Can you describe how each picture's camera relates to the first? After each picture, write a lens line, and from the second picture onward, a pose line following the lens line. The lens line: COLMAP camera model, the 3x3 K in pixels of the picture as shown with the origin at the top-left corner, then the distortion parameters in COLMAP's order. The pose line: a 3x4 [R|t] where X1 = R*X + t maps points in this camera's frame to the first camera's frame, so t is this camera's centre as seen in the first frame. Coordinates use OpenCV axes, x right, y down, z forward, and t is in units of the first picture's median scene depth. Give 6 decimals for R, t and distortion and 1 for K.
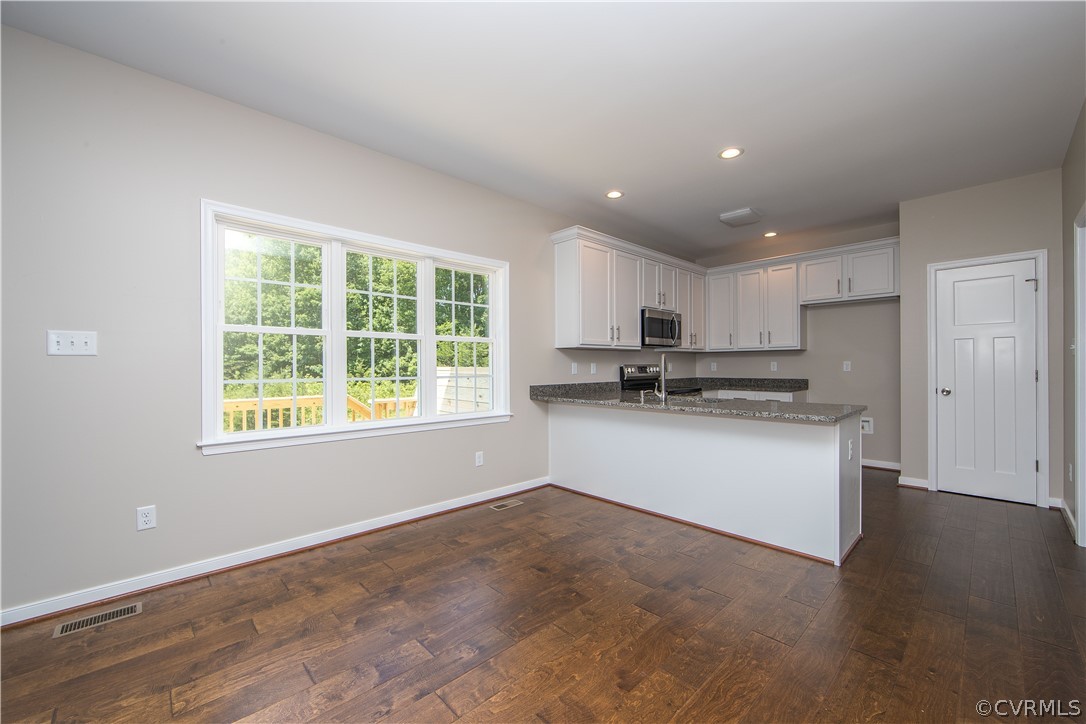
lens RADIAL K [[430.5, 0, 547.2], [0, 430.5, 364.2], [0, 0, 1]] dist [-0.006773, -0.000215]
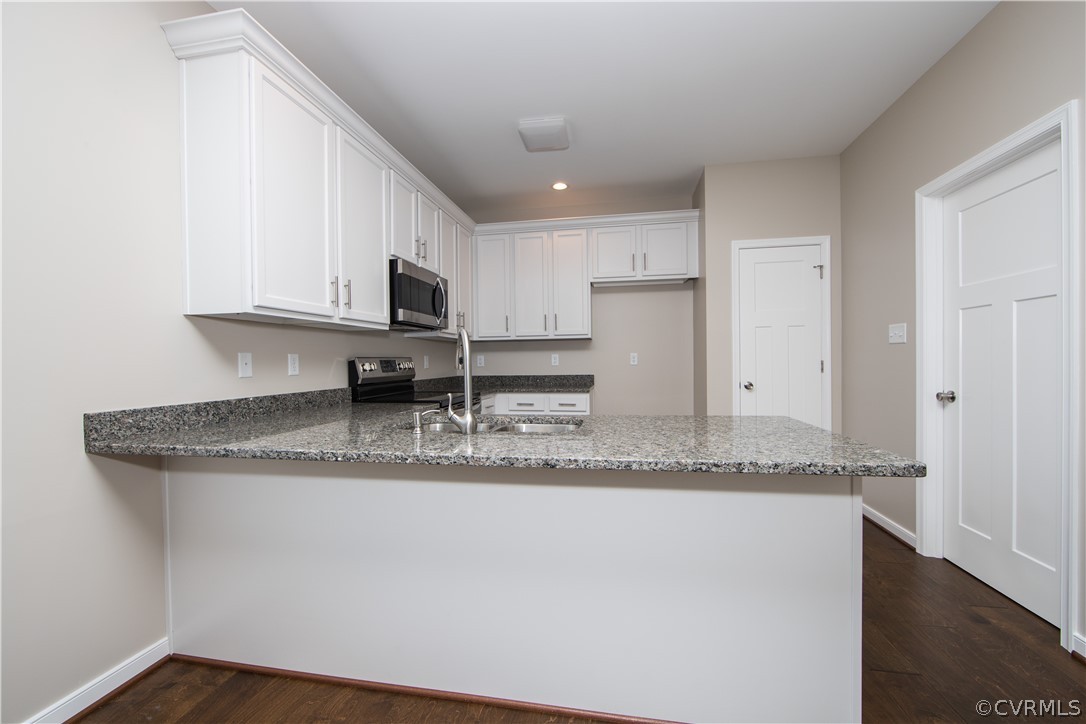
lens RADIAL K [[430.5, 0, 547.8], [0, 430.5, 366.3], [0, 0, 1]] dist [-0.006773, -0.000215]
pose [[0.804001, -0.012593, 0.594494, 0.047927], [0.006631, 0.999903, 0.012214, 0.008169], [-0.594590, -0.005878, 0.804007, 0.417229]]
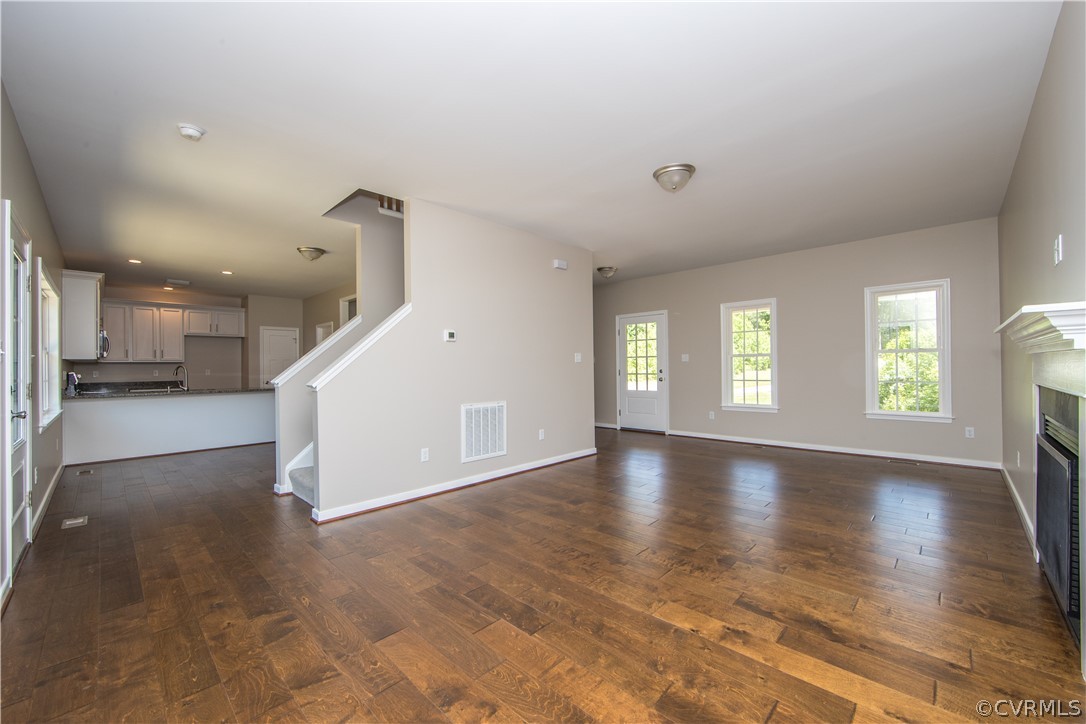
lens RADIAL K [[430.5, 0, 540.1], [0, 430.5, 365.8], [0, 0, 1]] dist [-0.006773, -0.000215]
pose [[-0.033256, 0.003423, 0.999441, -1.119698], [0.005179, 0.999981, -0.003253, -0.010431], [-0.999433, 0.005068, -0.033273, -0.303981]]
